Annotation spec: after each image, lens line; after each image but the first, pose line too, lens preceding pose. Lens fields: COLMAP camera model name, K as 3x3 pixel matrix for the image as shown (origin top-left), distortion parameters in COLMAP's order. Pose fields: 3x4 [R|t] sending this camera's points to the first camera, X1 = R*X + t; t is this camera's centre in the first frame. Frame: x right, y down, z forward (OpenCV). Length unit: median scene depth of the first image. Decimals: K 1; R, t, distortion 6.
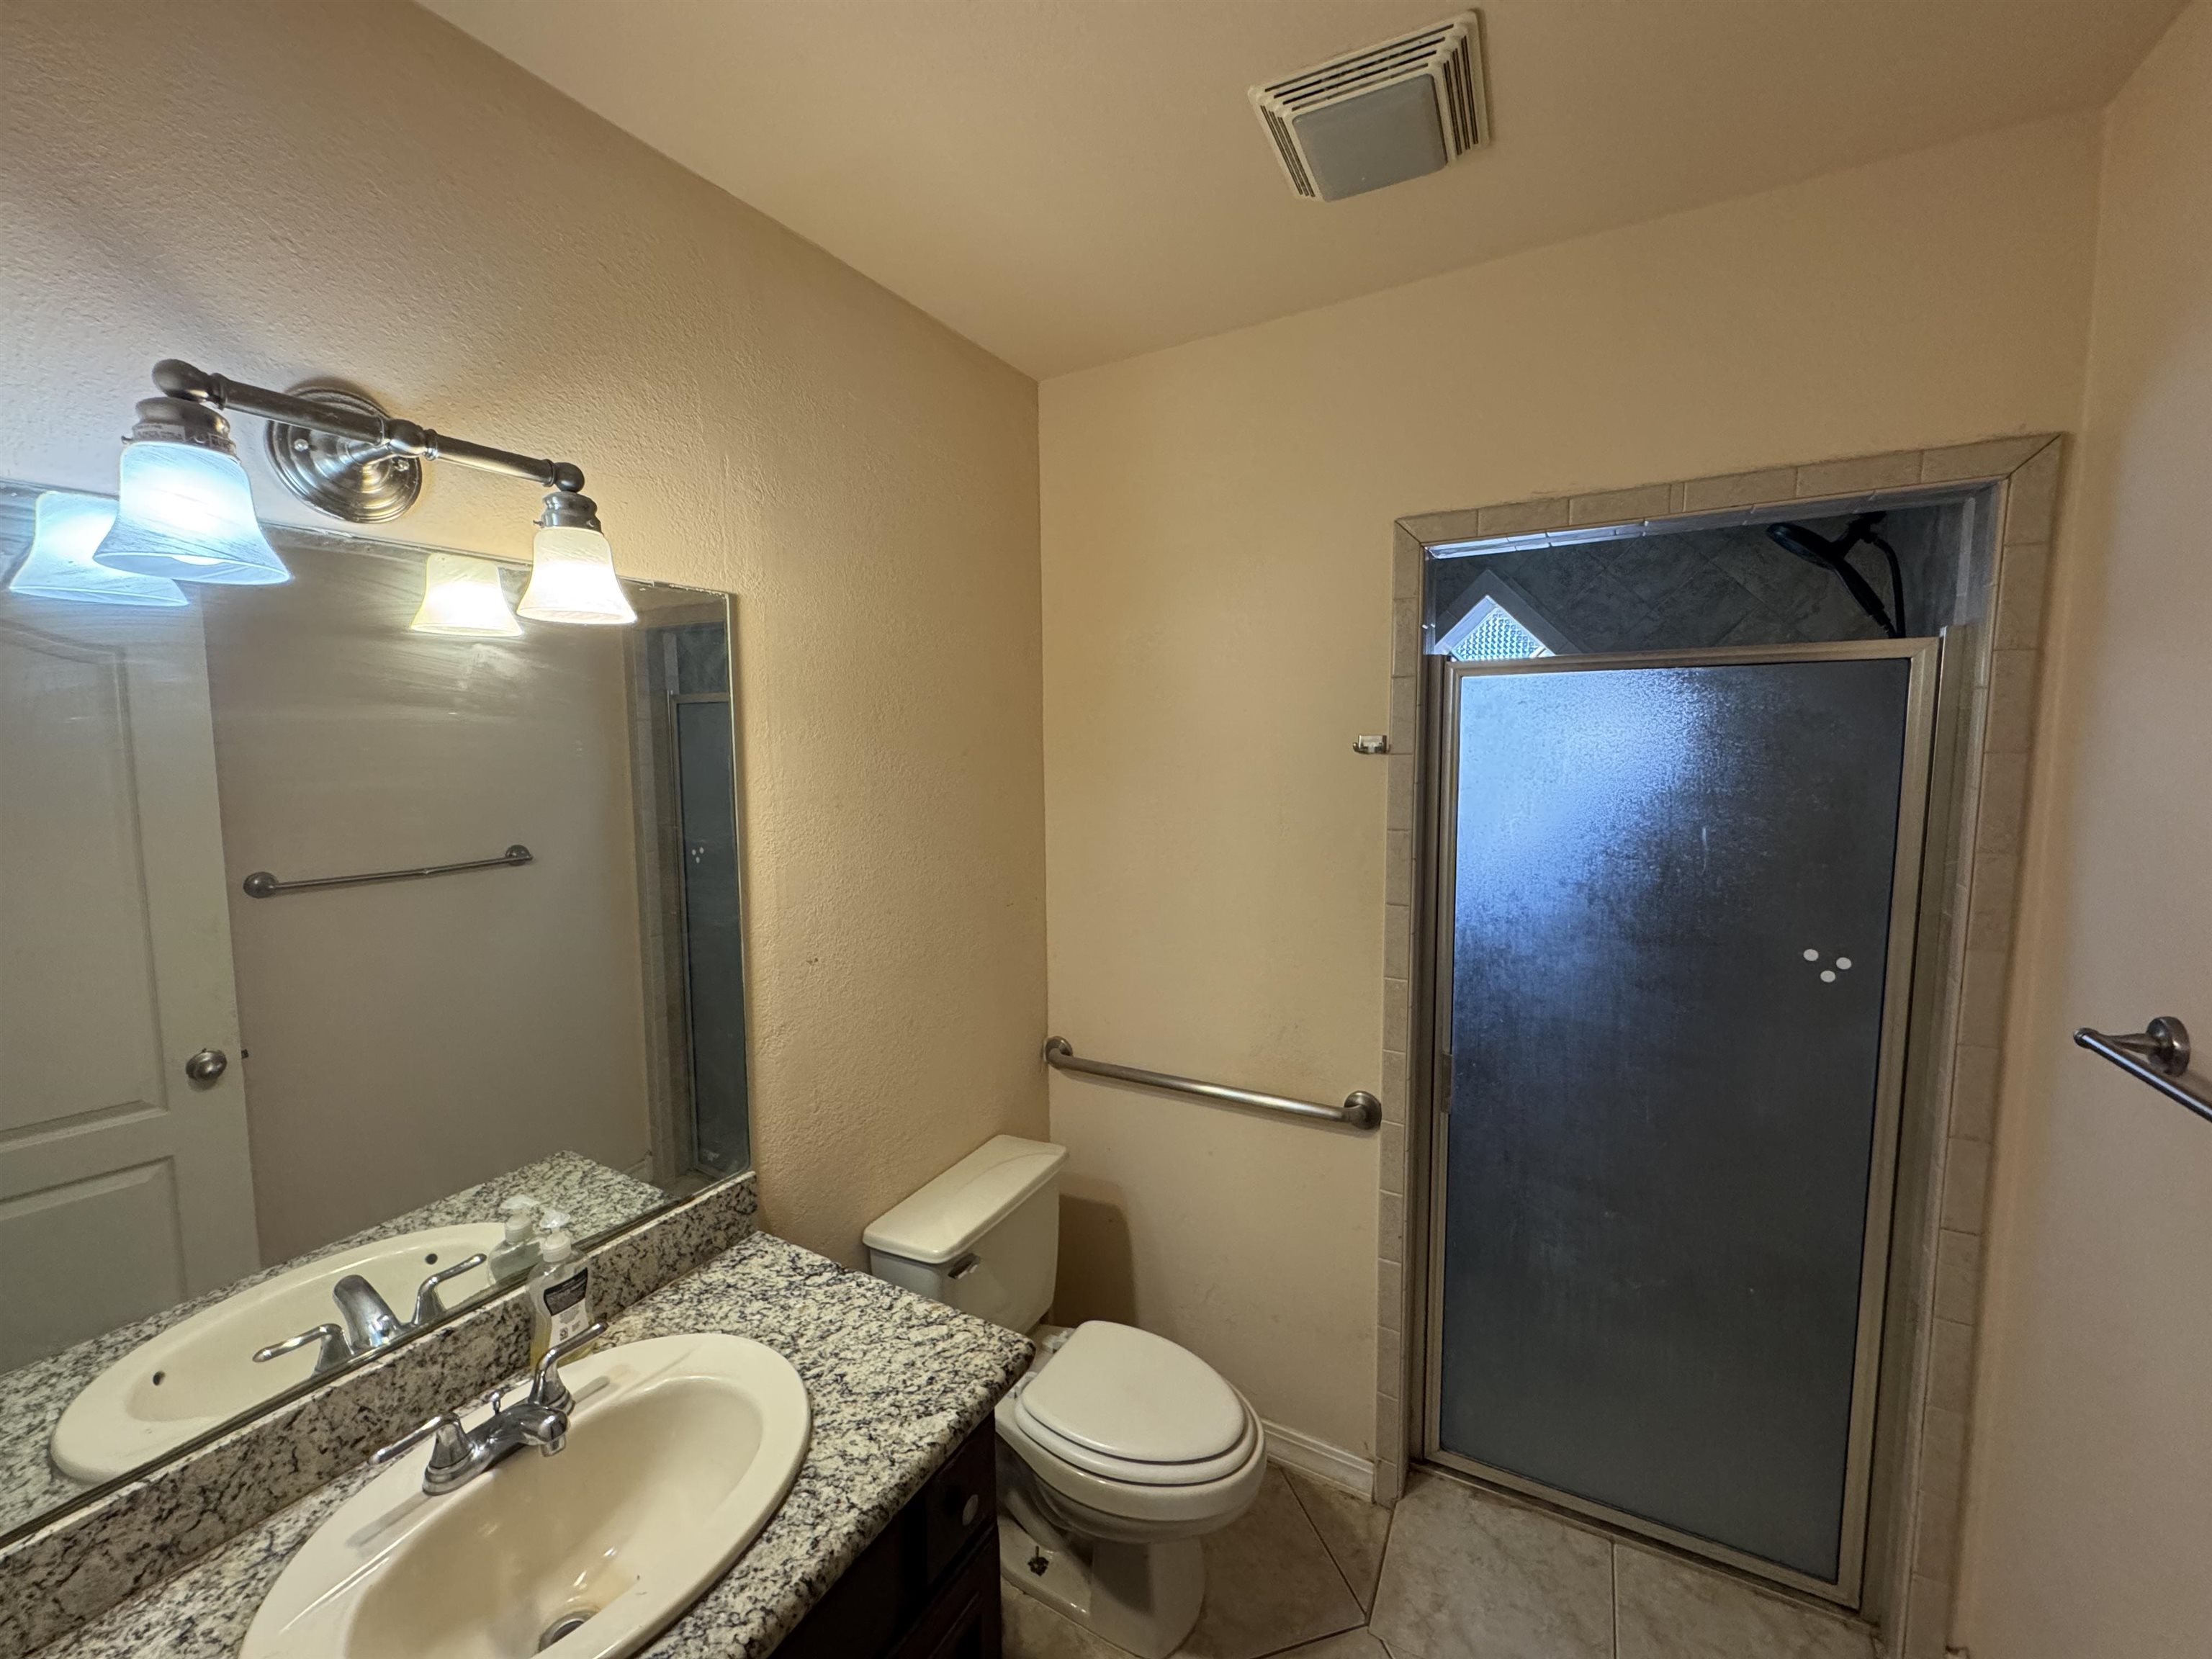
lens RADIAL K [[881.4, 0, 1103.5], [0, 881.4, 828.9], [0, 0, 1]] dist [-0.001641, 0.001024]
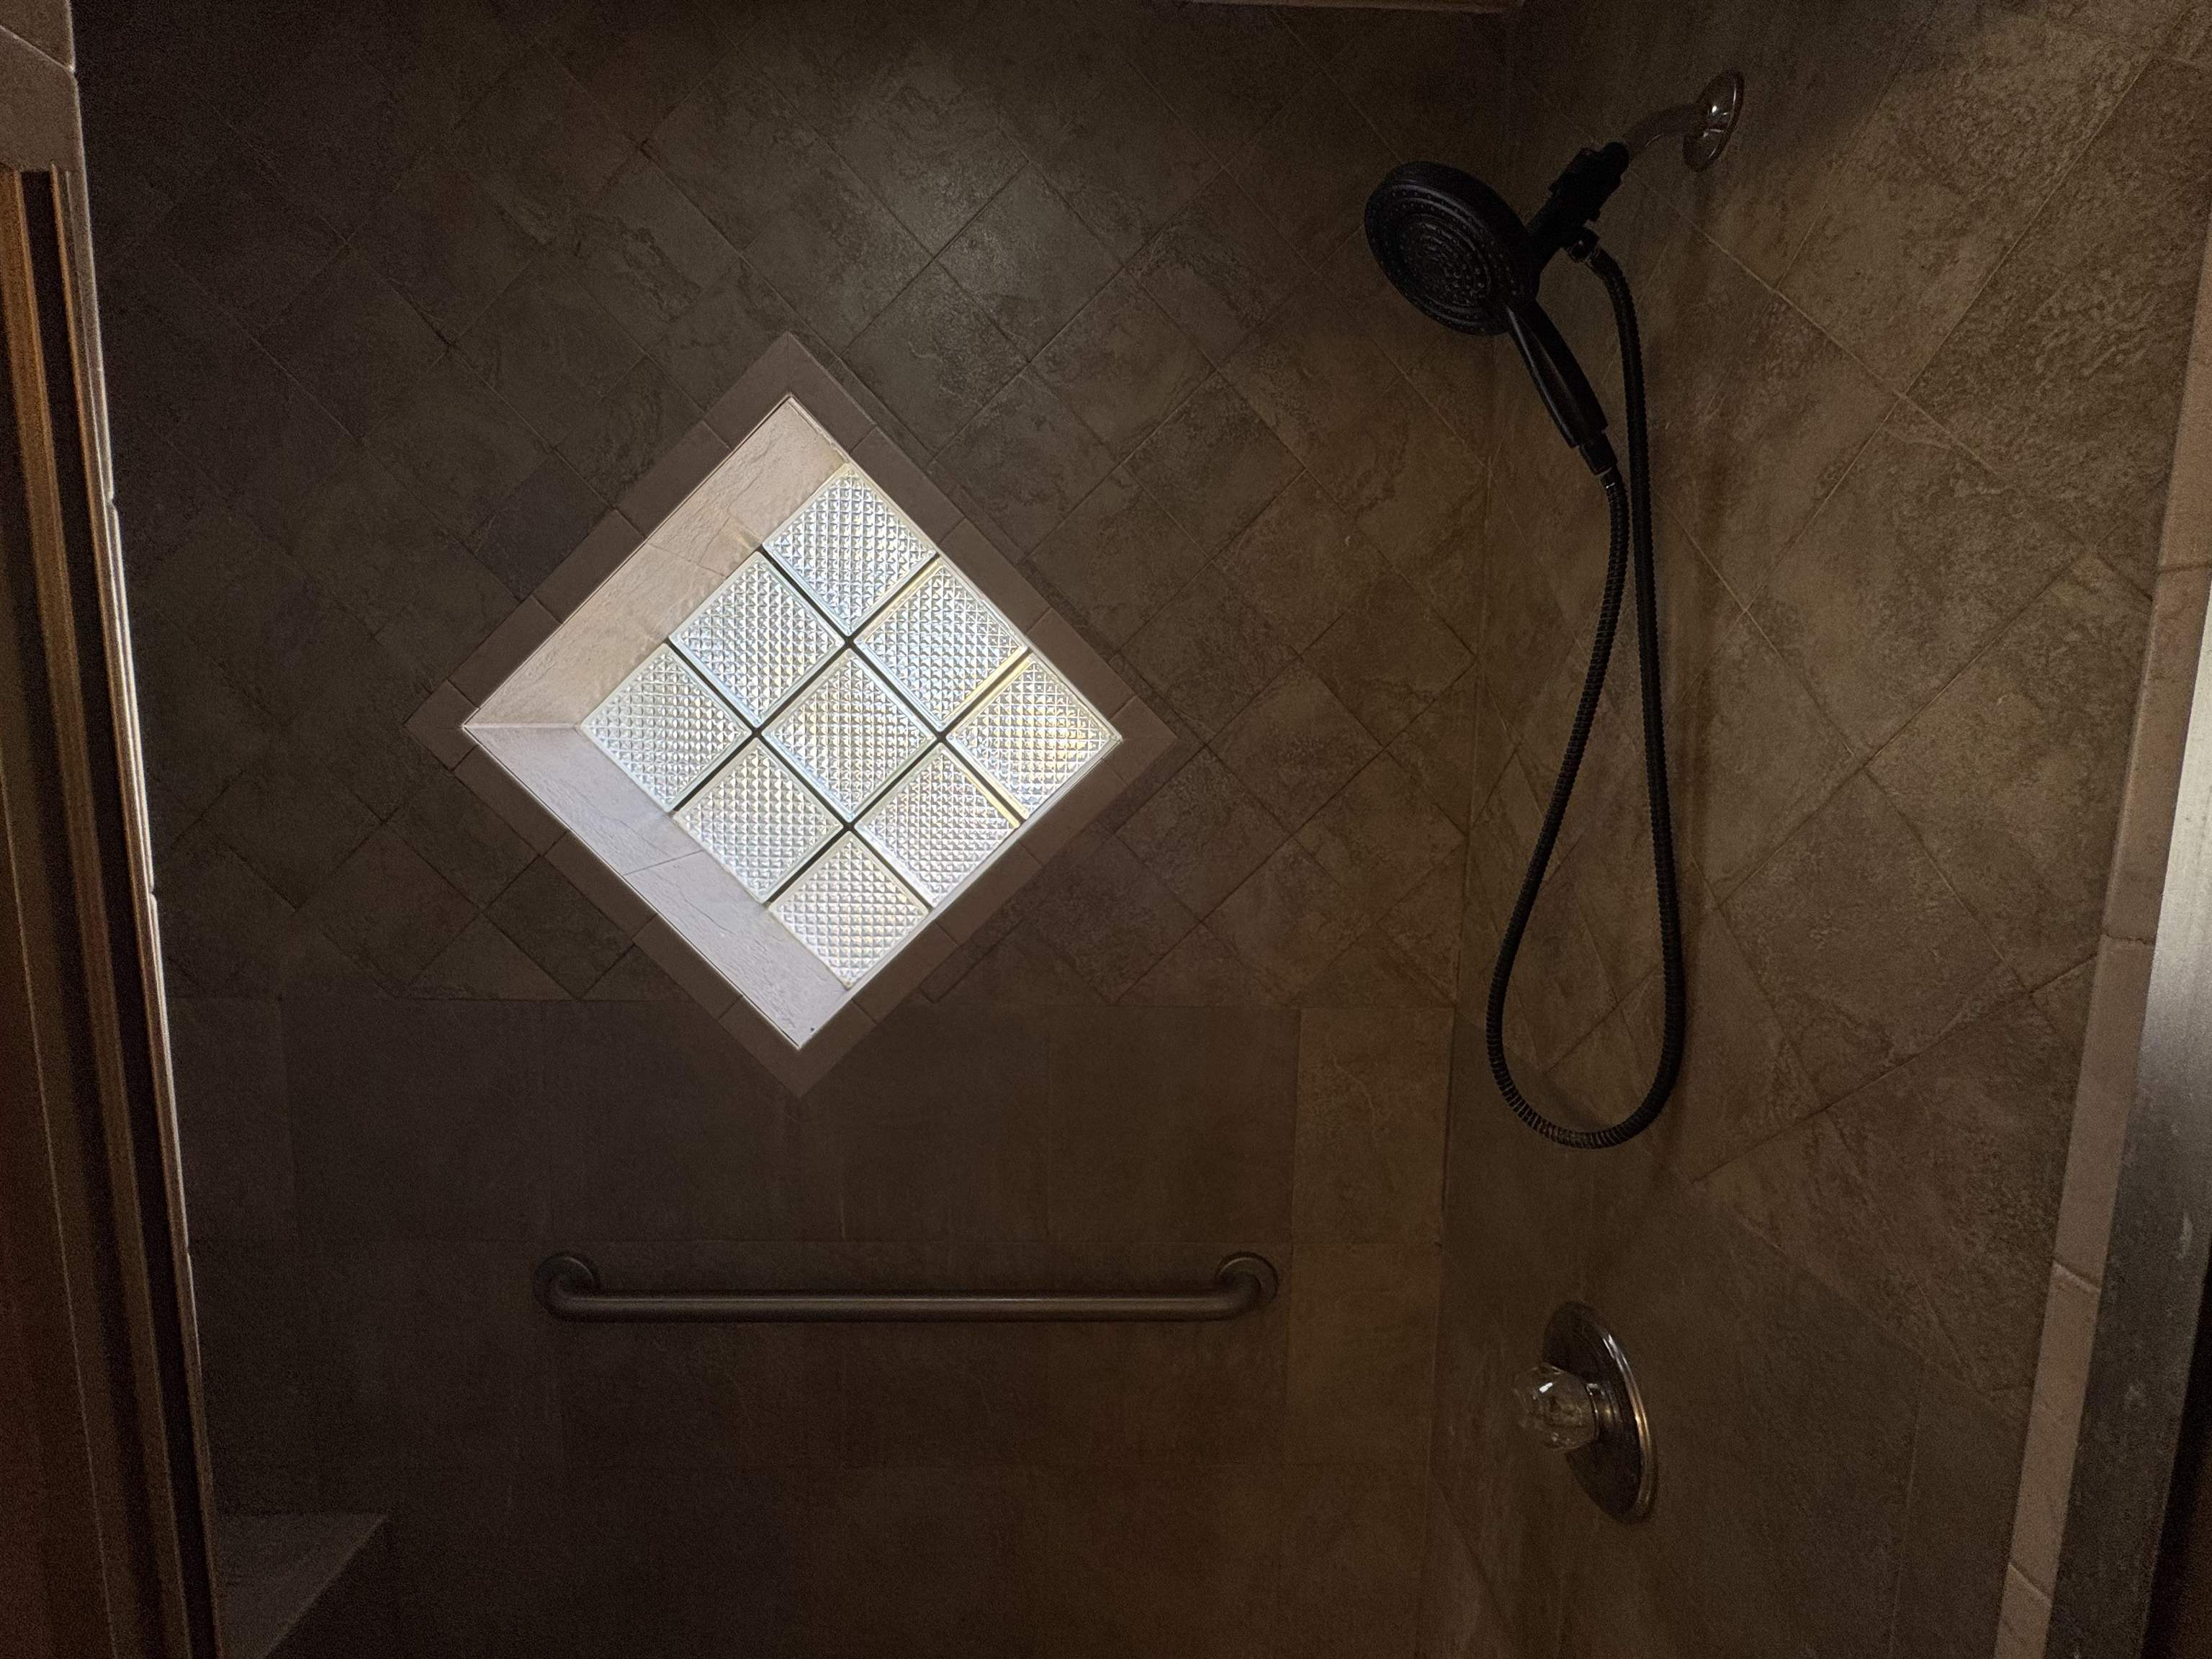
lens RADIAL K [[881.4, 0, 1104.6], [0, 881.4, 836.1], [0, 0, 1]] dist [-0.001641, 0.001024]
pose [[0.850215, -0.040914, 0.524843, 0.359736], [0.031805, 0.999146, 0.026365, -0.061630], [-0.525473, -0.005723, 0.850791, 0.600093]]
